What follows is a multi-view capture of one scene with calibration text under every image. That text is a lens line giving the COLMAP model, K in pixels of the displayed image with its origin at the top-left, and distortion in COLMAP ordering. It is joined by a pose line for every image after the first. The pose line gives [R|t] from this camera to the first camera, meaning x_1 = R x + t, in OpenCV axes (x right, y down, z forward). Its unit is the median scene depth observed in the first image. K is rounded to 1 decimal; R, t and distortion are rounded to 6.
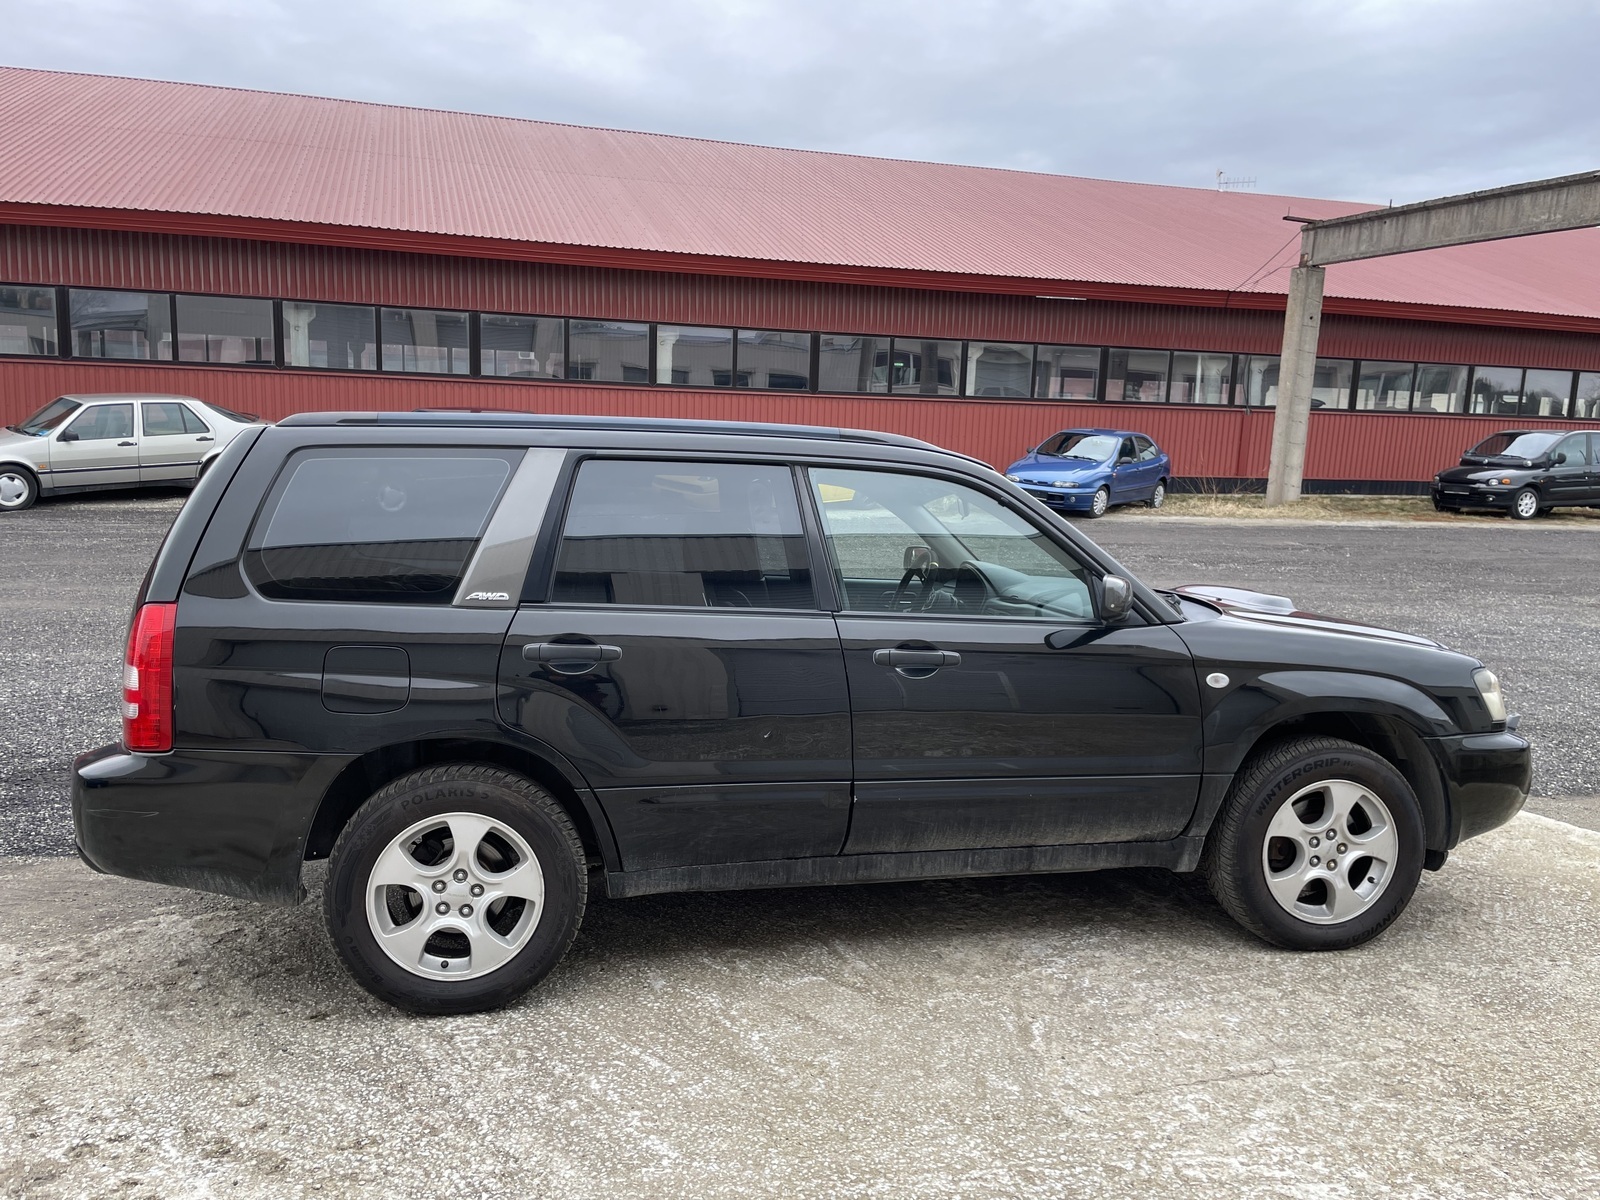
lens RADIAL K [[1210.1, 0, 807.9], [0, 1210.1, 610.1], [0, 0, 1]] dist [0.079076, -0.100574]
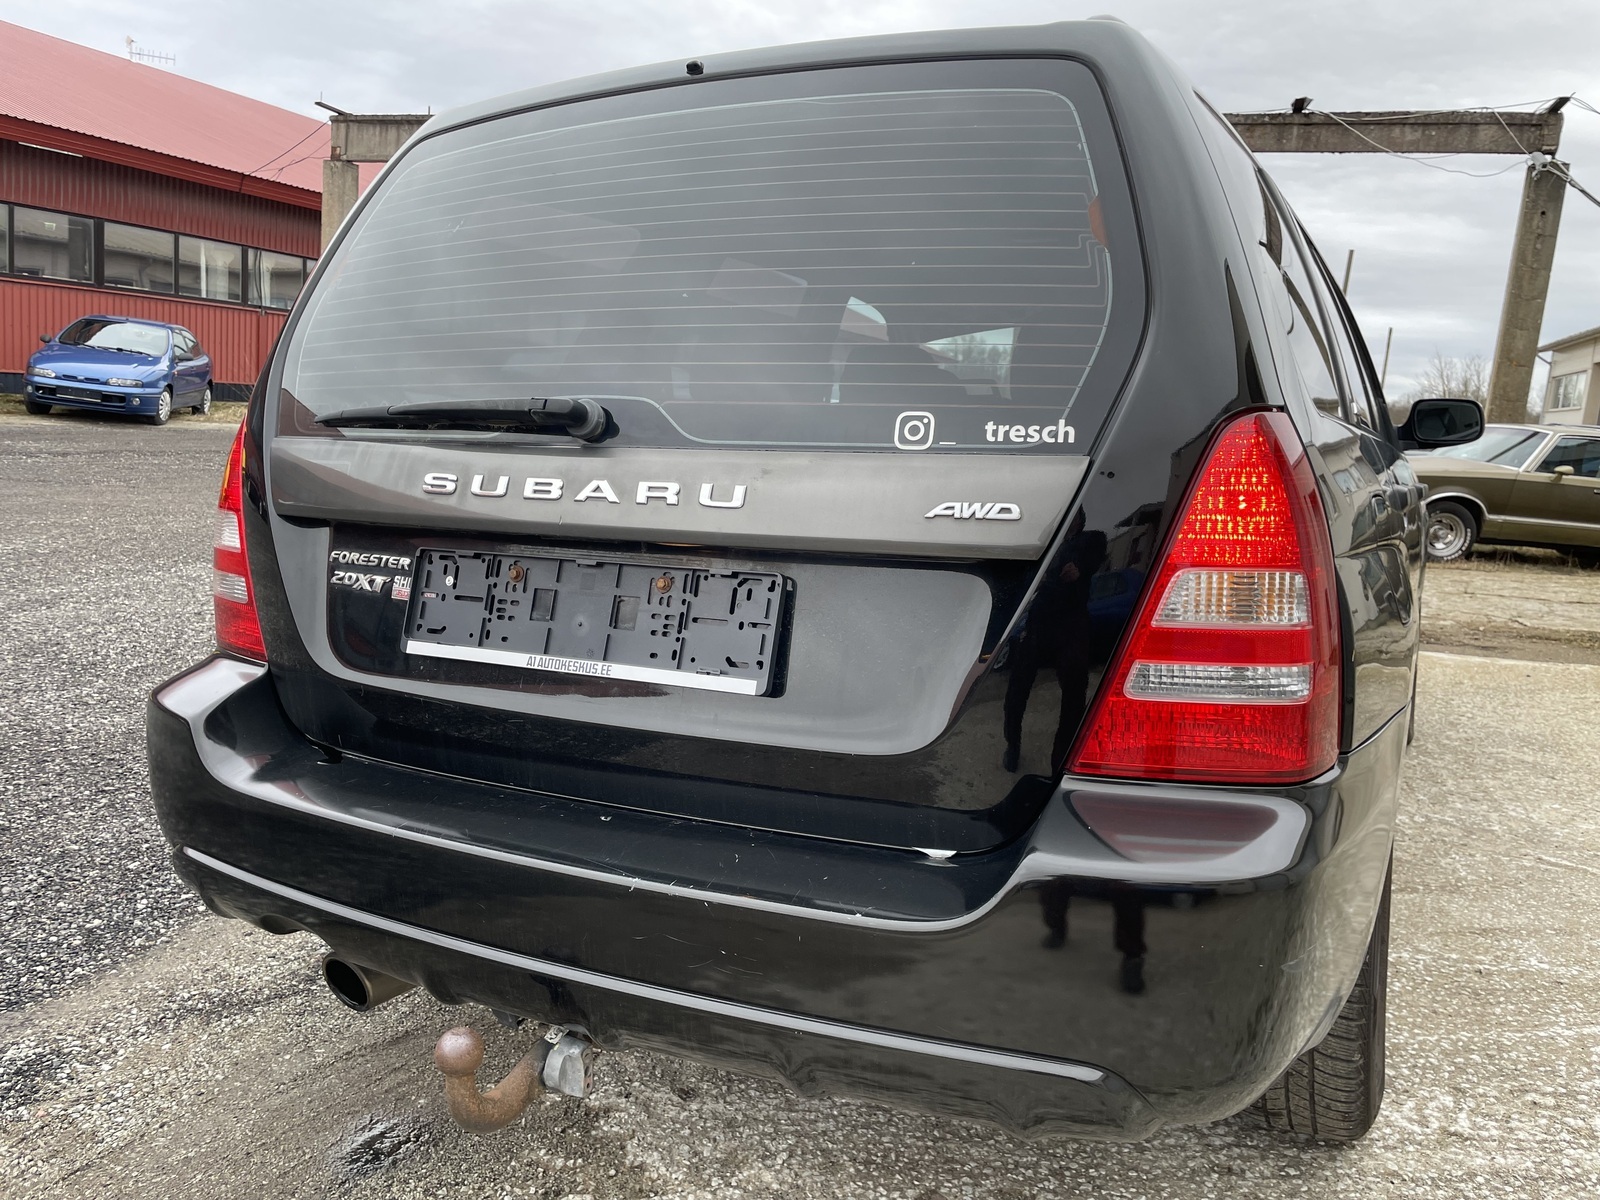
lens RADIAL K [[1210.1, 0, 825.2], [0, 1210.1, 588.7], [0, 0, 1]] dist [0.079076, -0.100574]
pose [[0.630290, -0.102041, 0.769624, -0.786730], [0.067602, 0.994773, 0.076529, 0.009507], [-0.773411, 0.003793, 0.633894, 0.725635]]
